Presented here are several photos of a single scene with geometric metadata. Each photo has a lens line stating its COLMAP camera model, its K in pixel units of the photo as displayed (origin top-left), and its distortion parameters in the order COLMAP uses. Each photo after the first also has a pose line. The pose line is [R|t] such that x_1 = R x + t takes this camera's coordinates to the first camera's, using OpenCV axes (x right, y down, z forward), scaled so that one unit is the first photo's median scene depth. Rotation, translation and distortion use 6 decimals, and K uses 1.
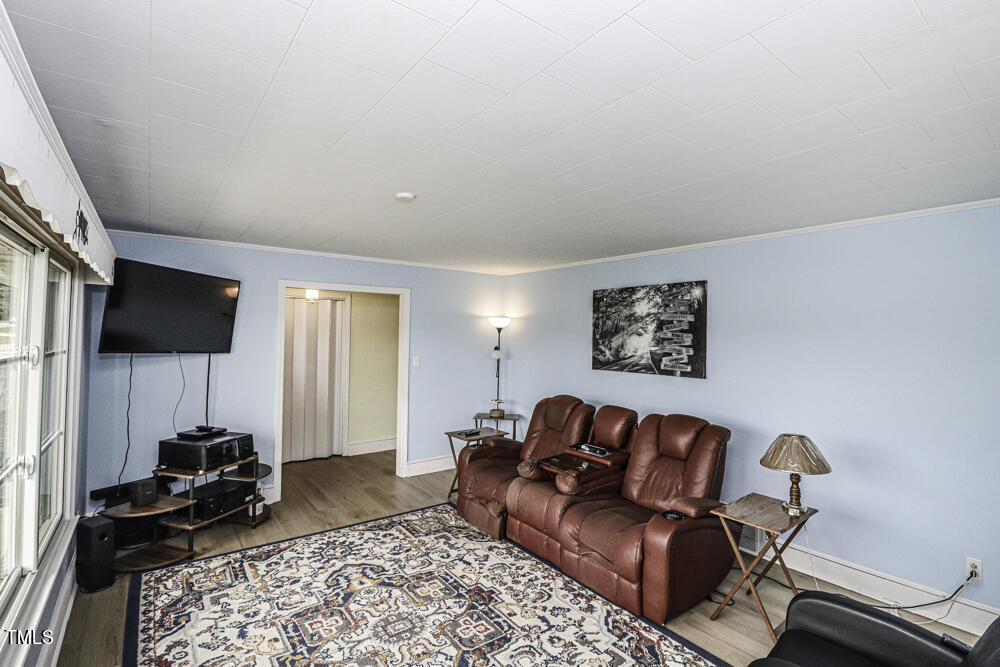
lens RADIAL K [[467.5, 0, 509.8], [0, 467.5, 322.8], [0, 0, 1]] dist [0.002645, -0.014336]
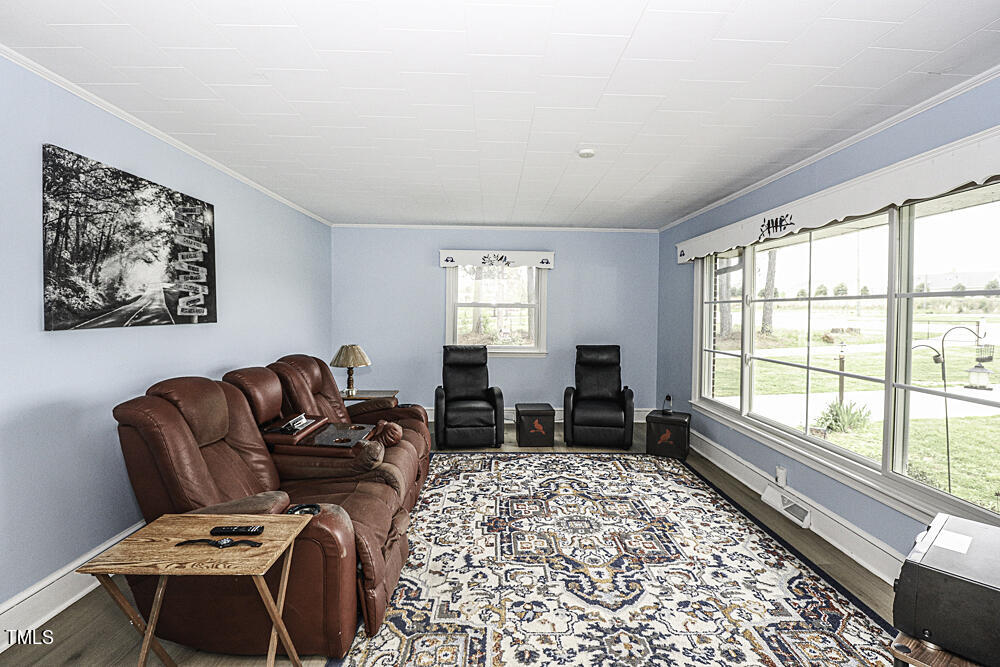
lens RADIAL K [[463.8, 0, 506.7], [0, 463.8, 322.8], [0, 0, 1]] dist [0.004391, -0.014695]
pose [[-0.809255, -0.037448, 0.586262, -0.579051], [-0.035877, 0.999254, 0.014304, 0.102857], [-0.586361, -0.009458, -0.809995, 1.575862]]
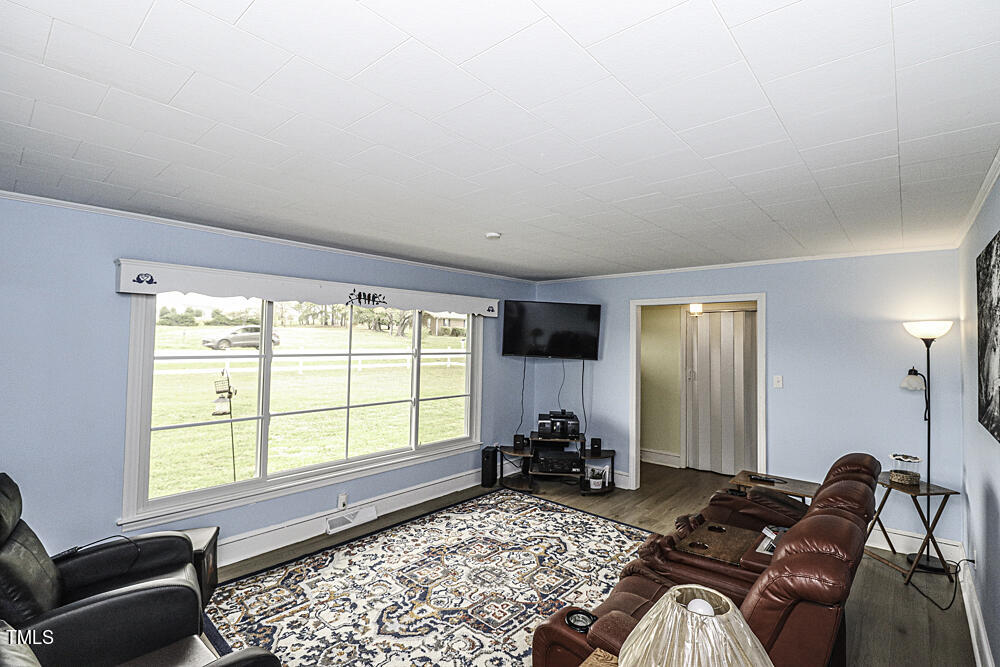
lens RADIAL K [[463.8, 0, 506.7], [0, 463.8, 322.8], [0, 0, 1]] dist [0.004391, -0.014695]
pose [[0.197136, -0.045622, -0.979314, 0.786513], [0.010215, 0.998958, -0.044481, 0.019805], [0.980323, -0.001235, 0.197396, 0.616336]]
